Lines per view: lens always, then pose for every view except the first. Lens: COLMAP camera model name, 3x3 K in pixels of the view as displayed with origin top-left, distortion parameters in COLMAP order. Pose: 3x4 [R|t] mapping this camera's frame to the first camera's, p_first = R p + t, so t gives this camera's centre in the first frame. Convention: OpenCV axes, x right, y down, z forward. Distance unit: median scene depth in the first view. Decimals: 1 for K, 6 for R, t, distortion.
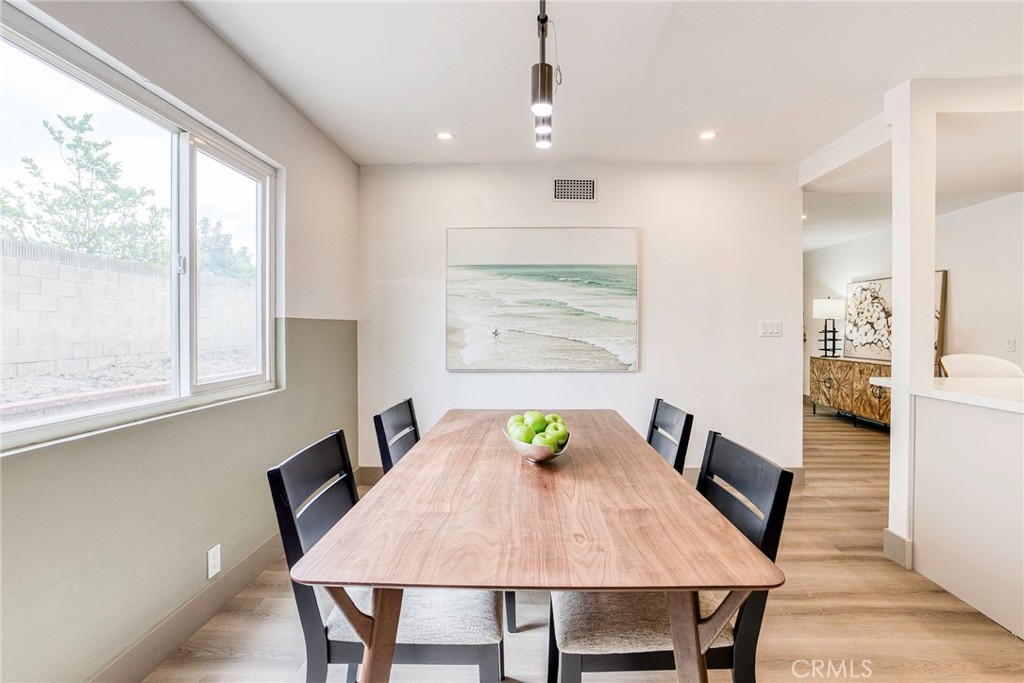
lens RADIAL K [[483.7, 0, 517.8], [0, 483.7, 333.9], [0, 0, 1]] dist [-0.048243, 0.009932]
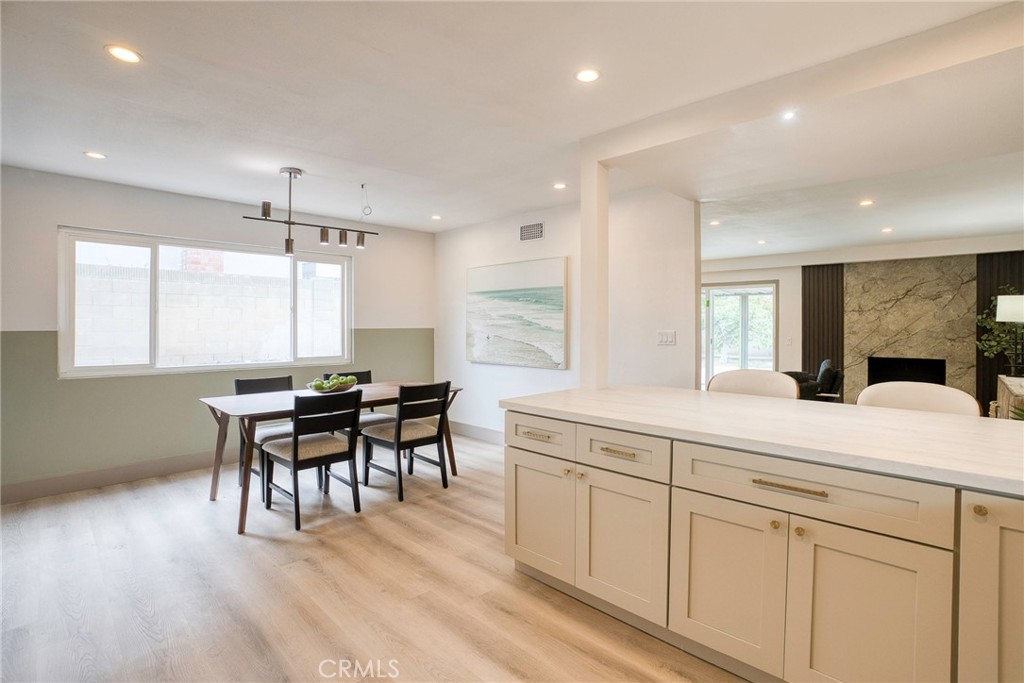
lens RADIAL K [[483.7, 0, 504.5], [0, 483.7, 332.2], [0, 0, 1]] dist [-0.048243, 0.009932]
pose [[0.737051, 0.010100, -0.675762, 0.991359], [-0.010257, 0.999940, 0.003757, -0.023813], [0.675760, 0.004163, 0.737110, -0.048775]]
